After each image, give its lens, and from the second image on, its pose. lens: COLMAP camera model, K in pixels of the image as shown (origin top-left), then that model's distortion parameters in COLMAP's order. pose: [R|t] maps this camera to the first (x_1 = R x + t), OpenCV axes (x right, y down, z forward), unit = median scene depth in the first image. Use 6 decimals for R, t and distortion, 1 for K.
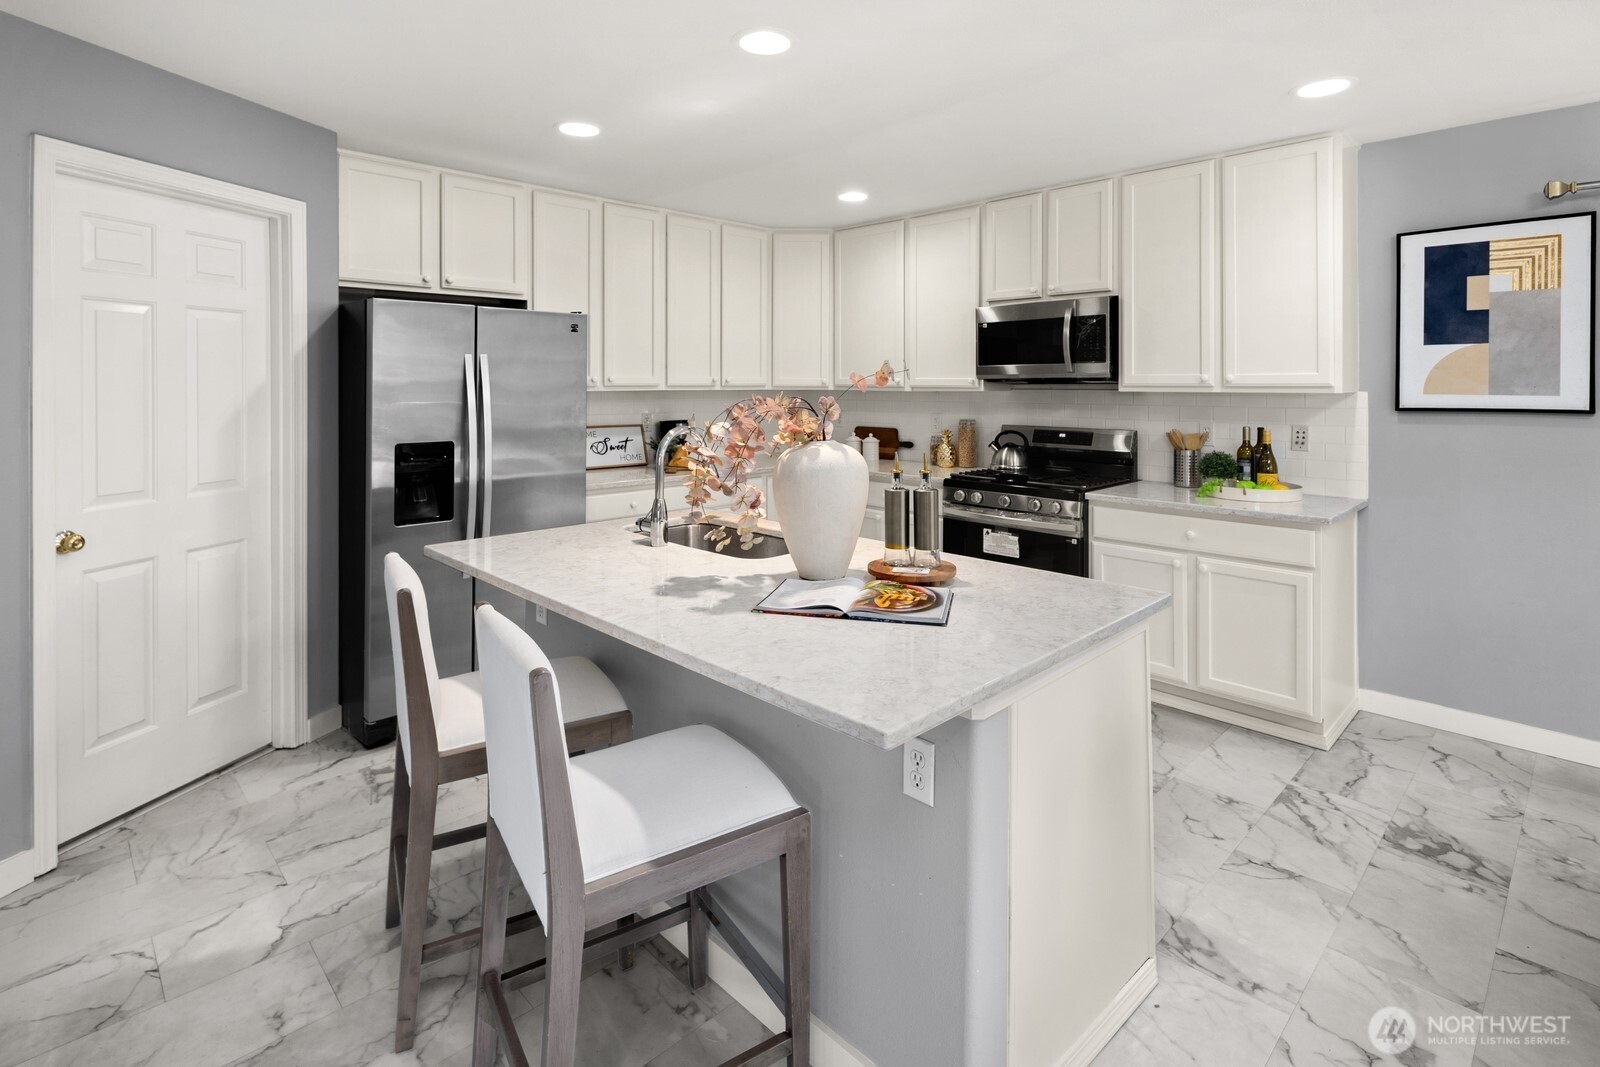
lens RADIAL K [[782.4, 0, 803.2], [0, 782.4, 370.2], [0, 0, 1]] dist [0.001112, -0.000236]
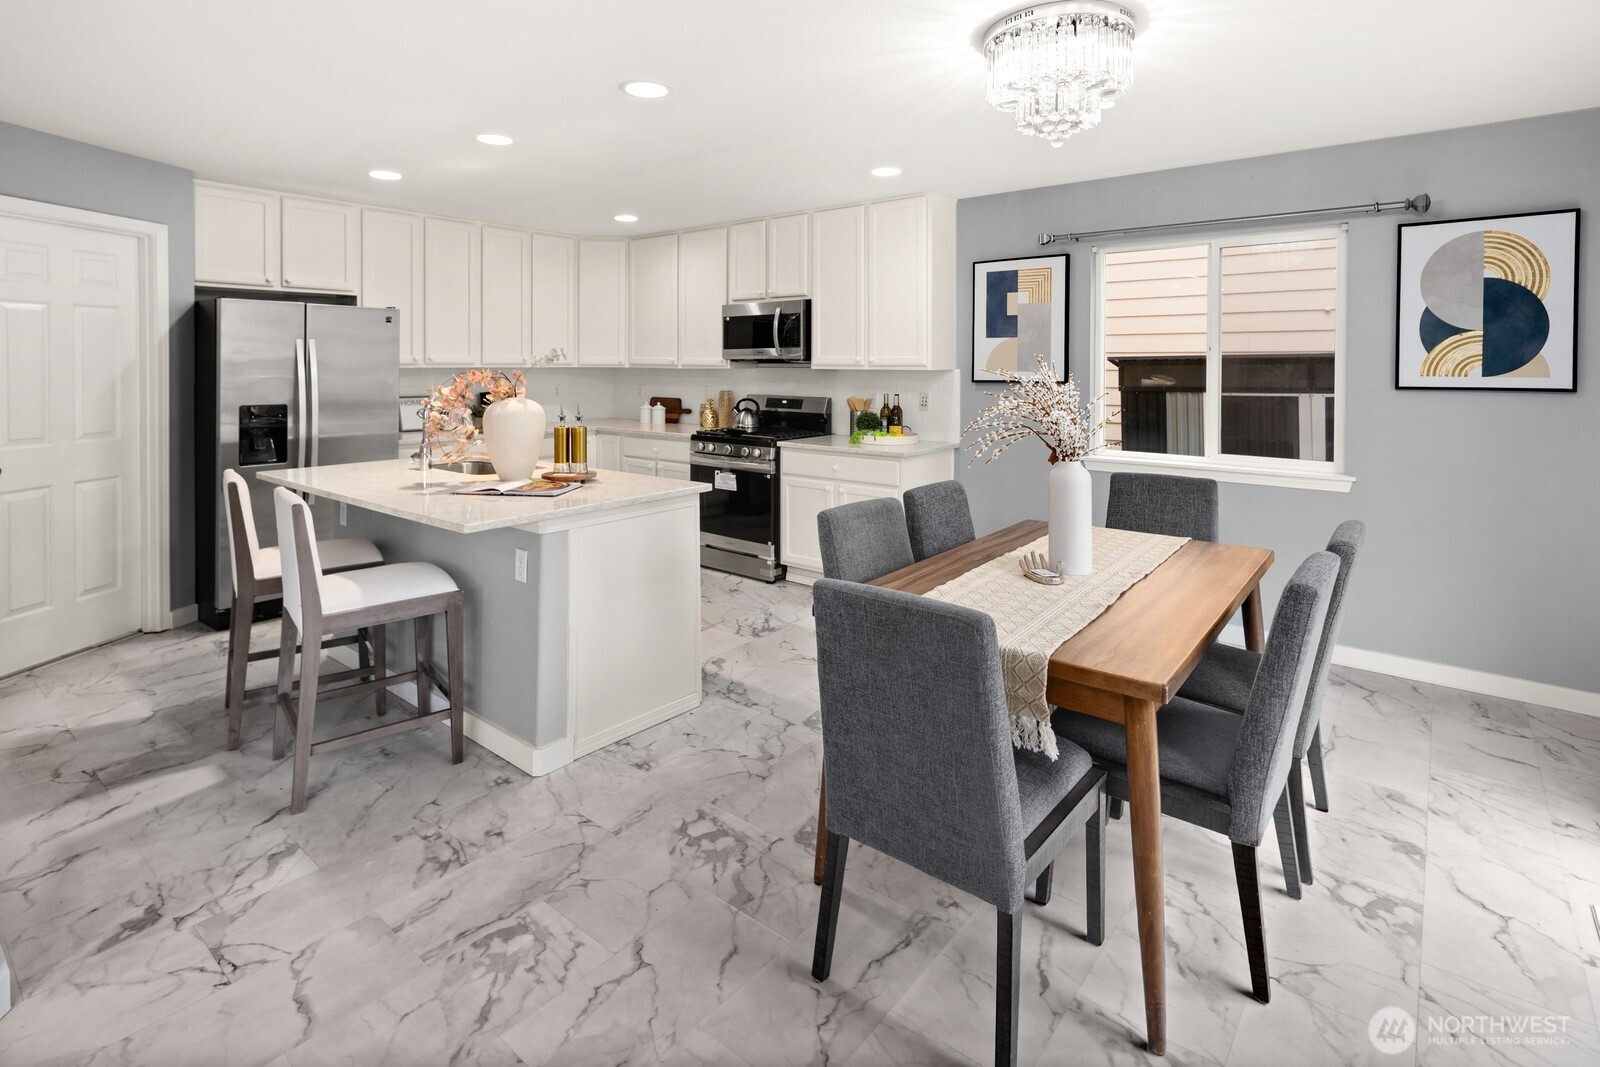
lens RADIAL K [[779.0, 0, 799.0], [0, 779.0, 357.7], [0, 0, 1]] dist [0.000480, -0.000922]
pose [[0.993120, 0.004249, 0.117020, 0.242530], [-0.005528, 0.999929, 0.010603, -0.007393], [-0.116966, -0.011177, 0.993073, -0.388179]]
